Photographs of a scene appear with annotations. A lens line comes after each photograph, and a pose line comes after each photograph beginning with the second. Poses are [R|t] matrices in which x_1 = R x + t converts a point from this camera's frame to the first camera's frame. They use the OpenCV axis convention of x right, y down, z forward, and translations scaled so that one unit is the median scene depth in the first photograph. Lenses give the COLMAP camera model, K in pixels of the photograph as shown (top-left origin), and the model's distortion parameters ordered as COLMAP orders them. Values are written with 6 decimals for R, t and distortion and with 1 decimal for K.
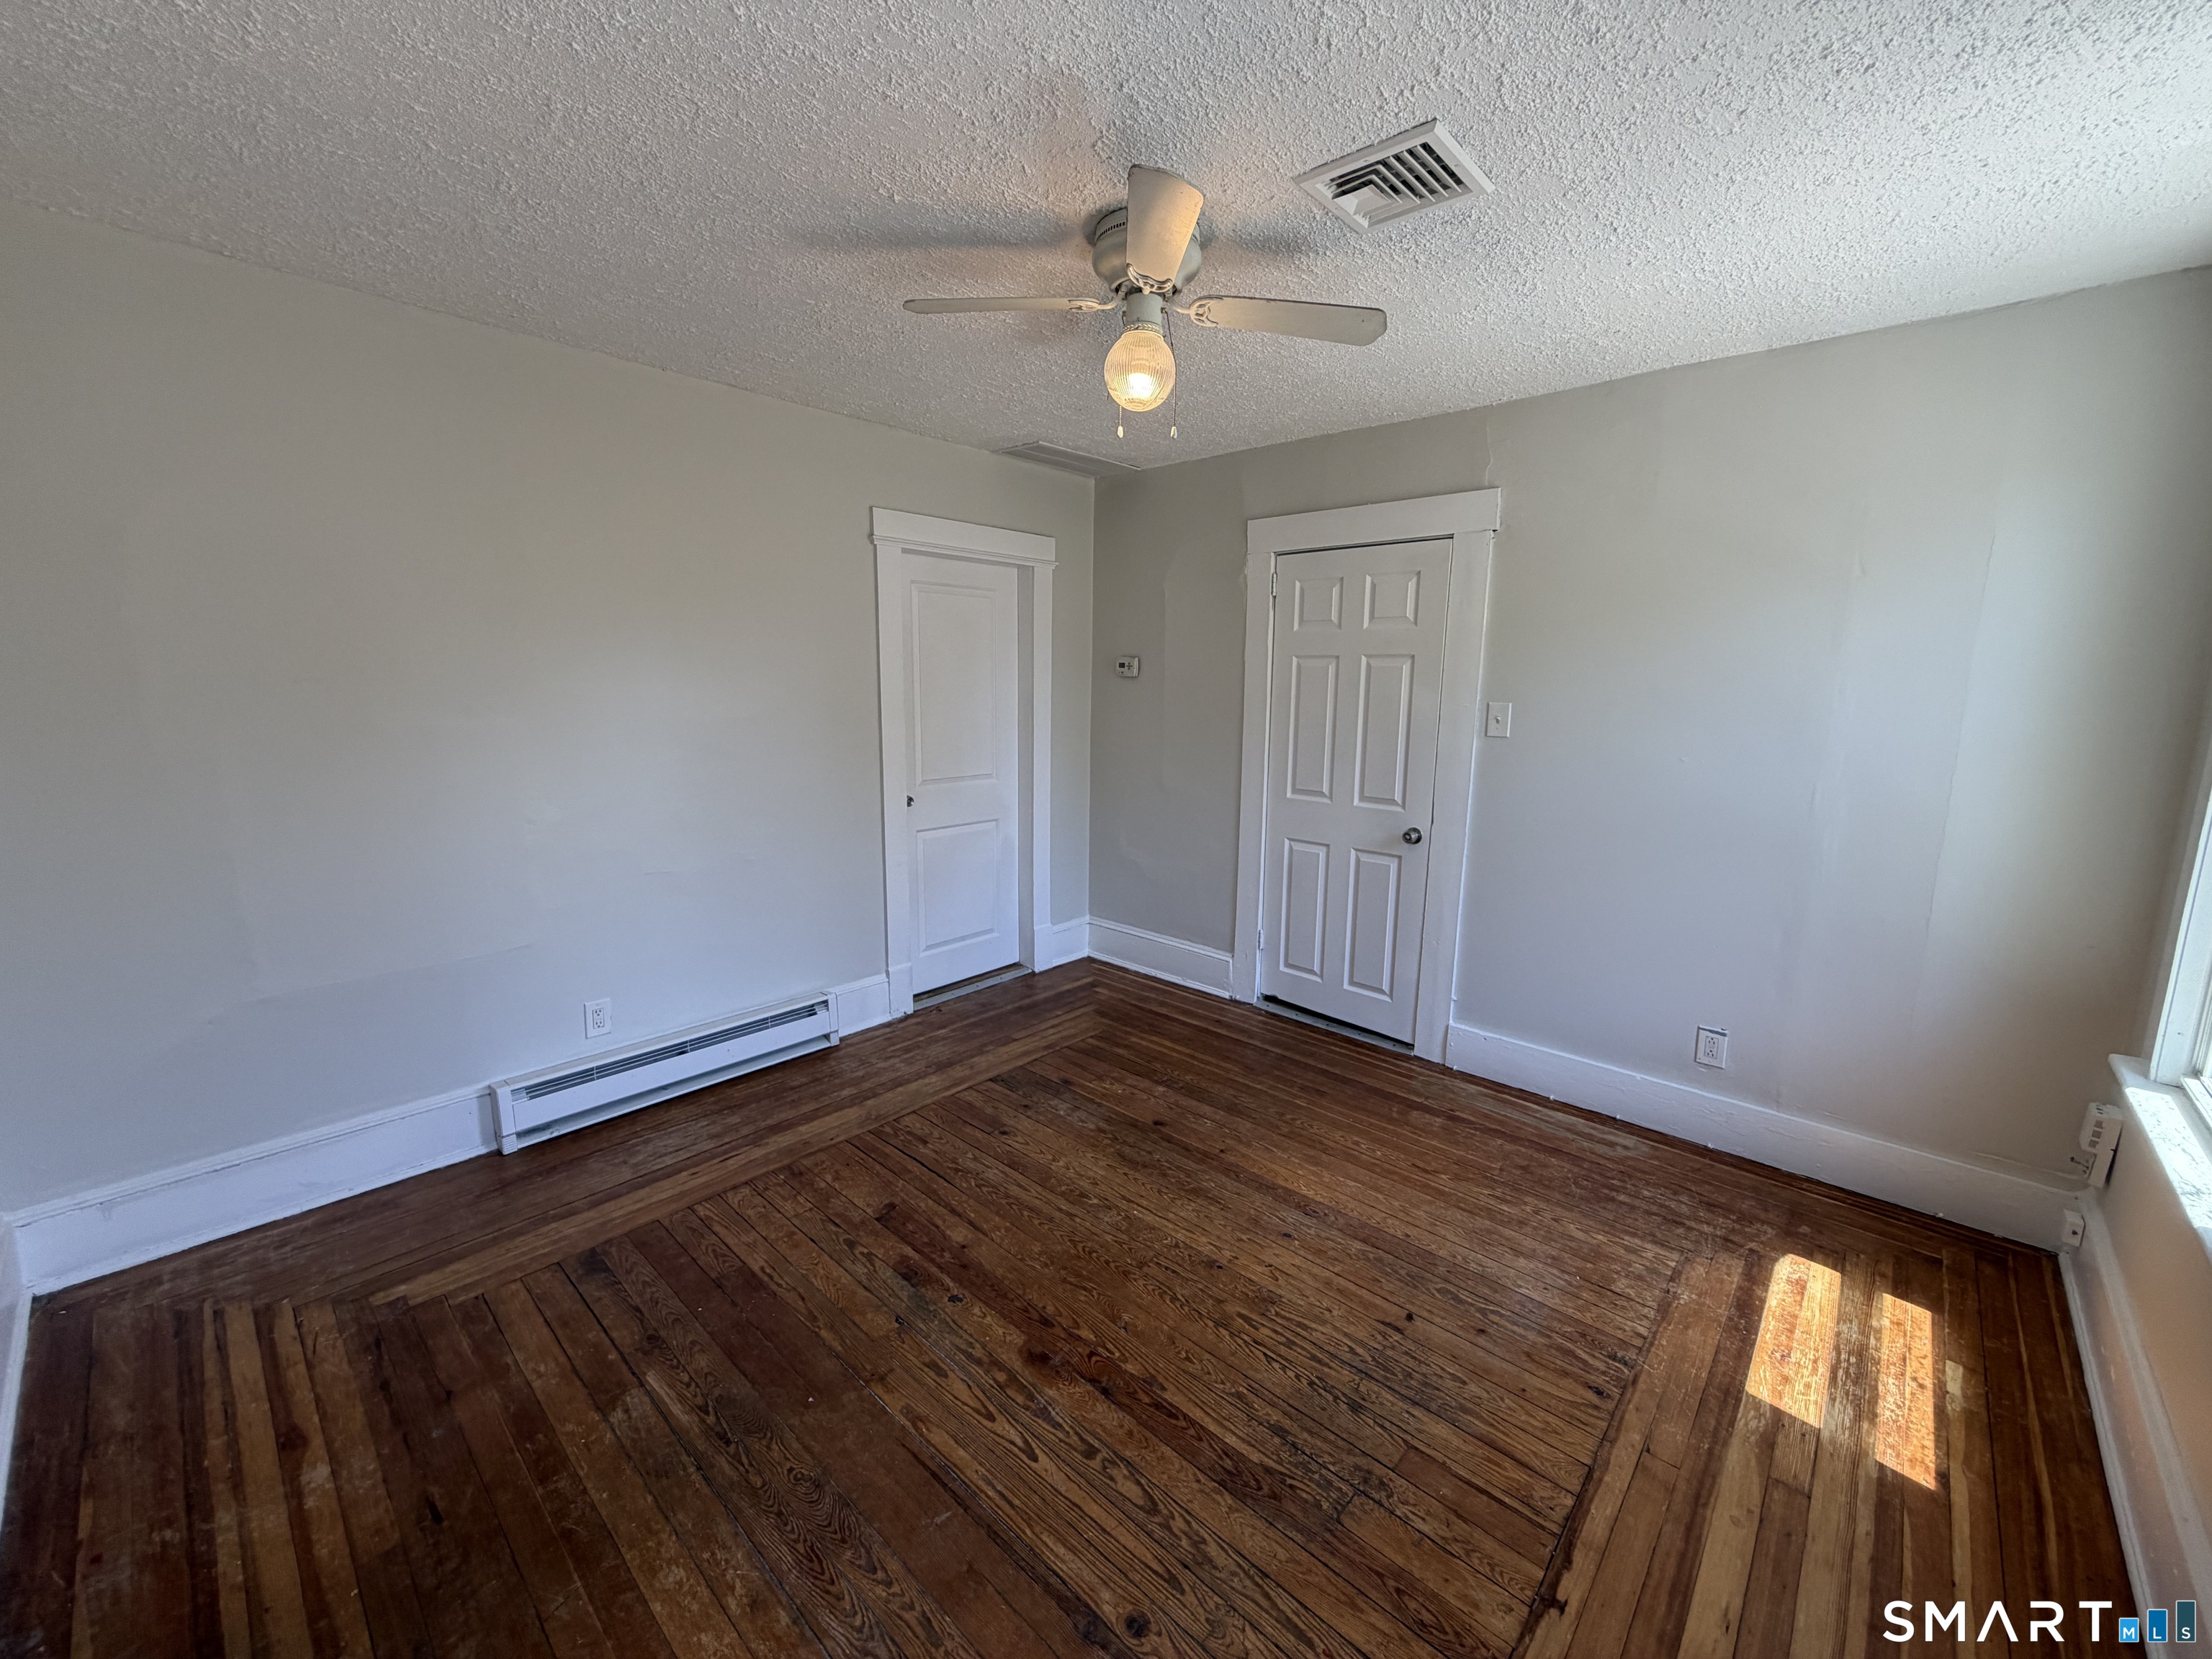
lens RADIAL K [[884.4, 0, 1104.4], [0, 884.4, 818.2], [0, 0, 1]] dist [0.001582, -0.001502]
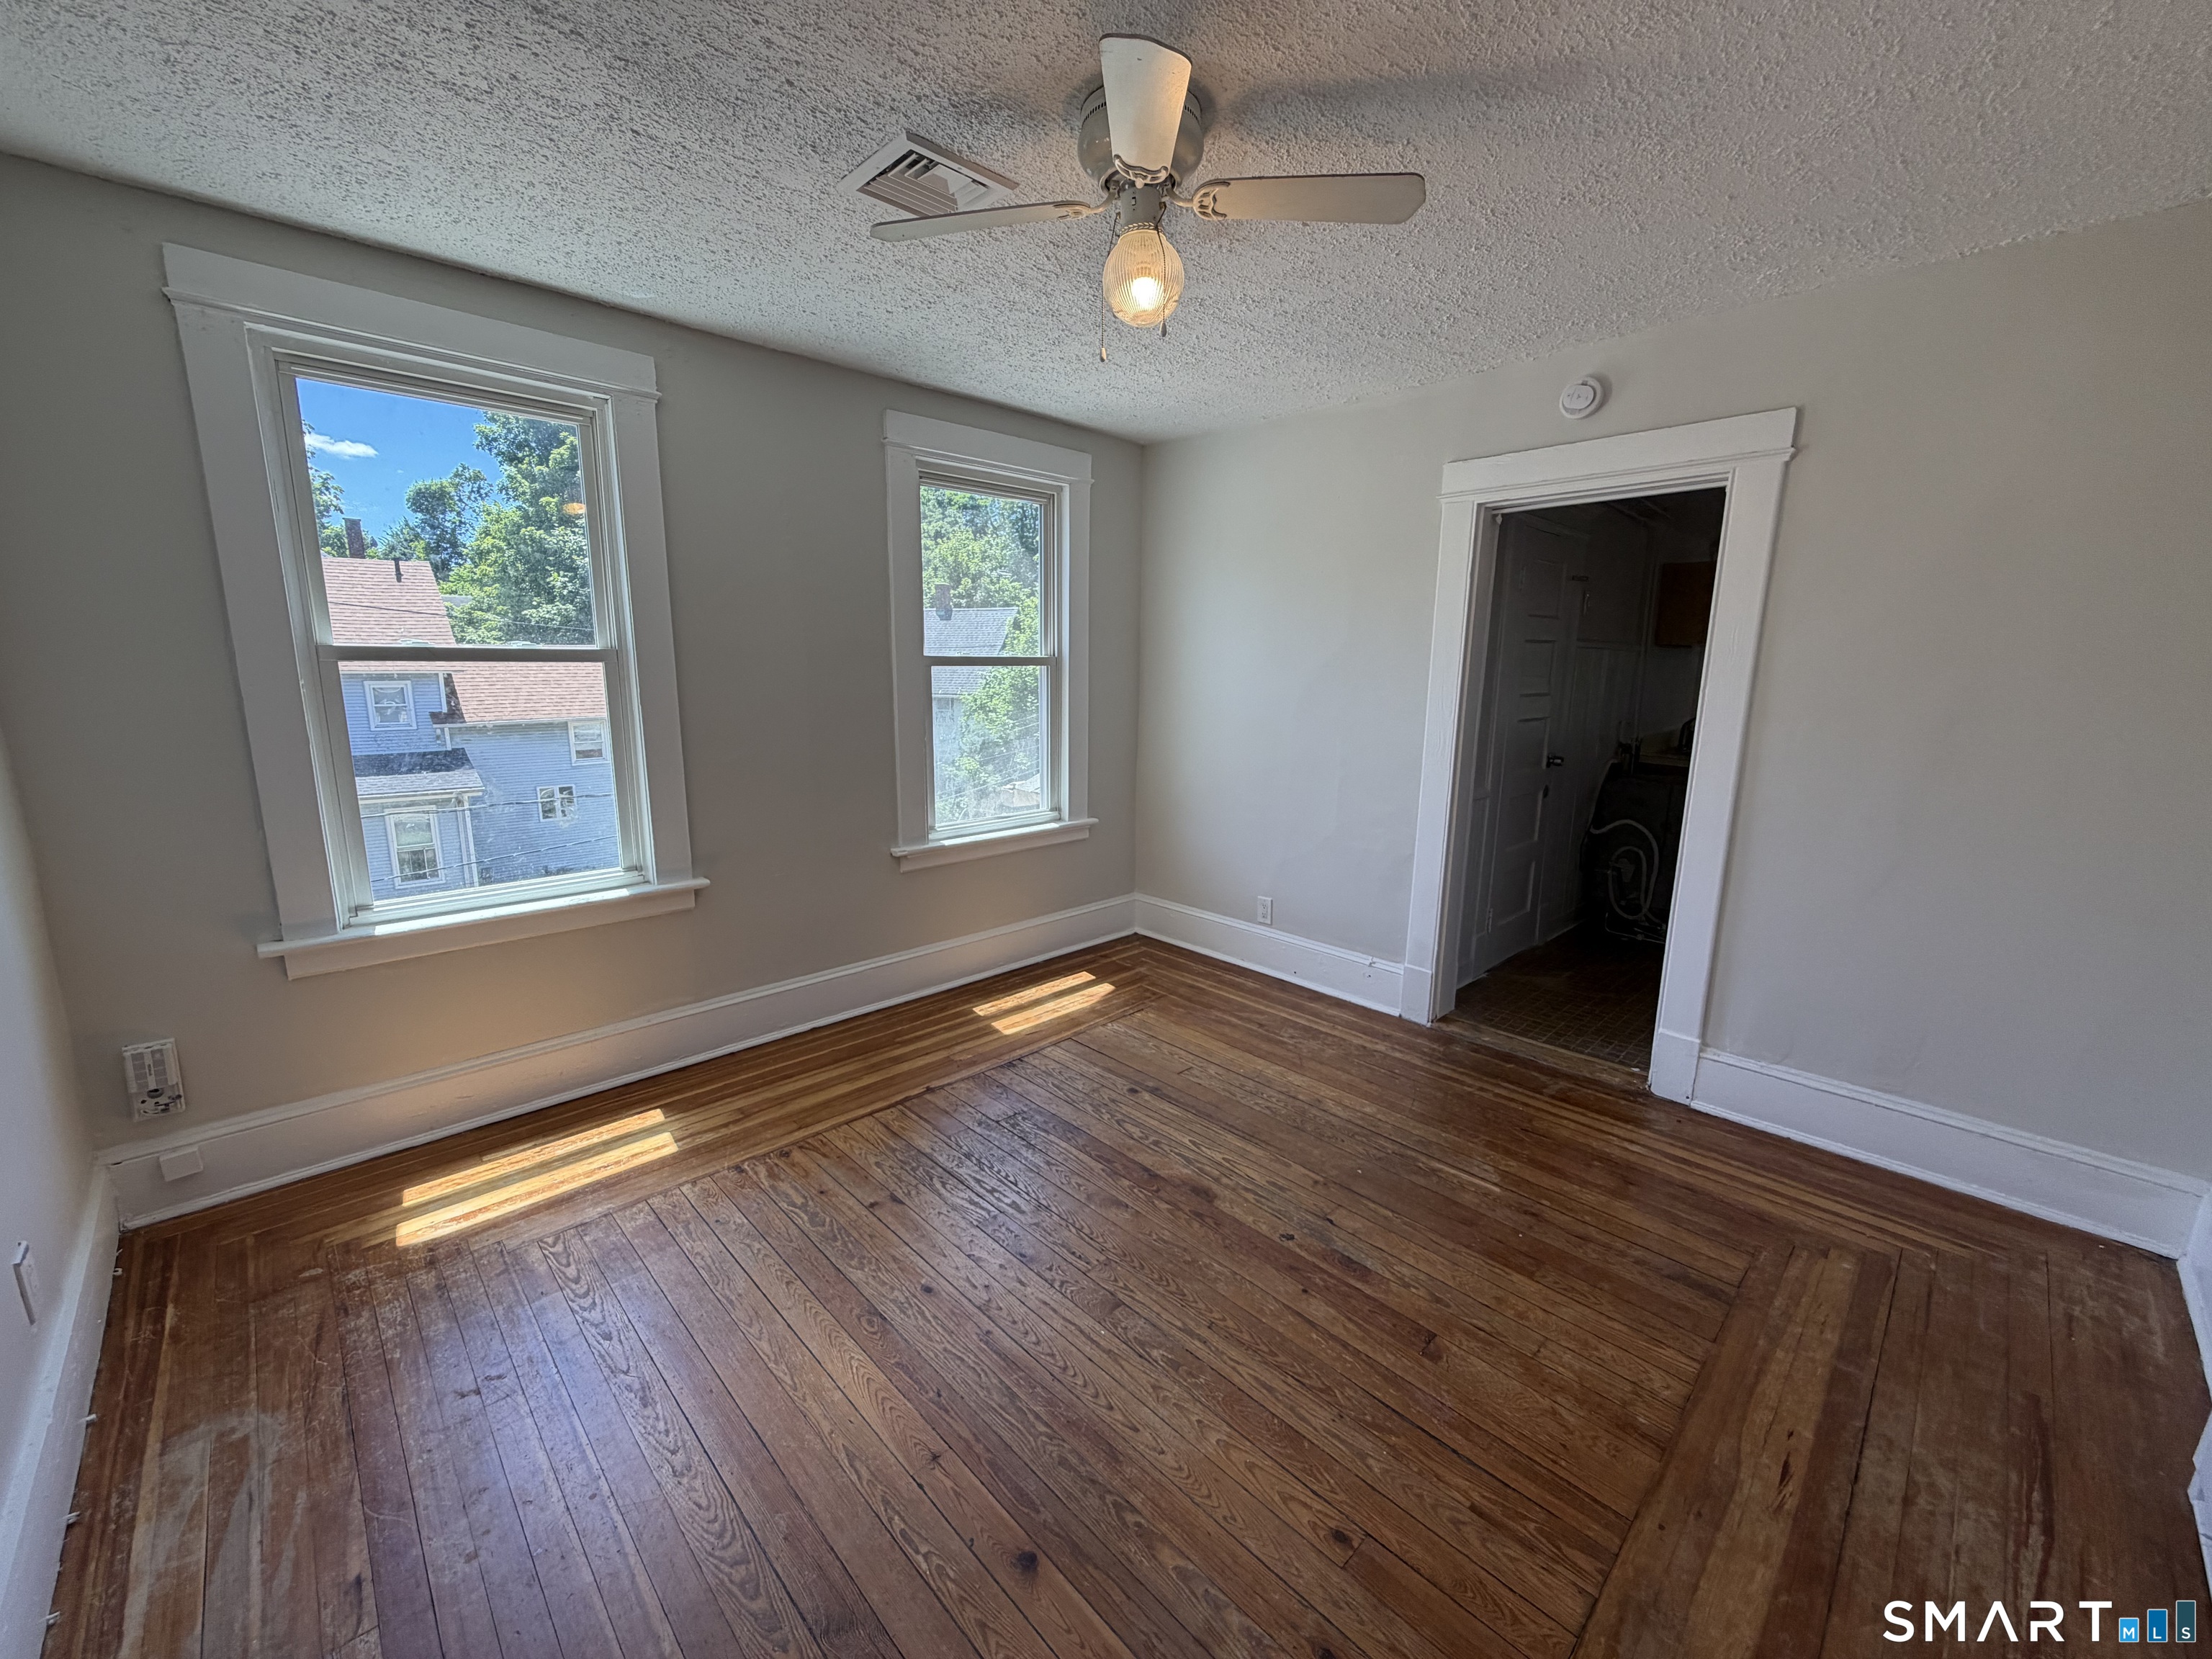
lens RADIAL K [[884.4, 0, 1099.6], [0, 884.4, 836.6], [0, 0, 1]] dist [0.001582, -0.001502]
pose [[-0.997707, -0.037854, 0.056103, 0.014511], [-0.016000, 0.937381, 0.347939, -0.281388], [-0.065761, 0.346244, -0.935837, 1.966986]]
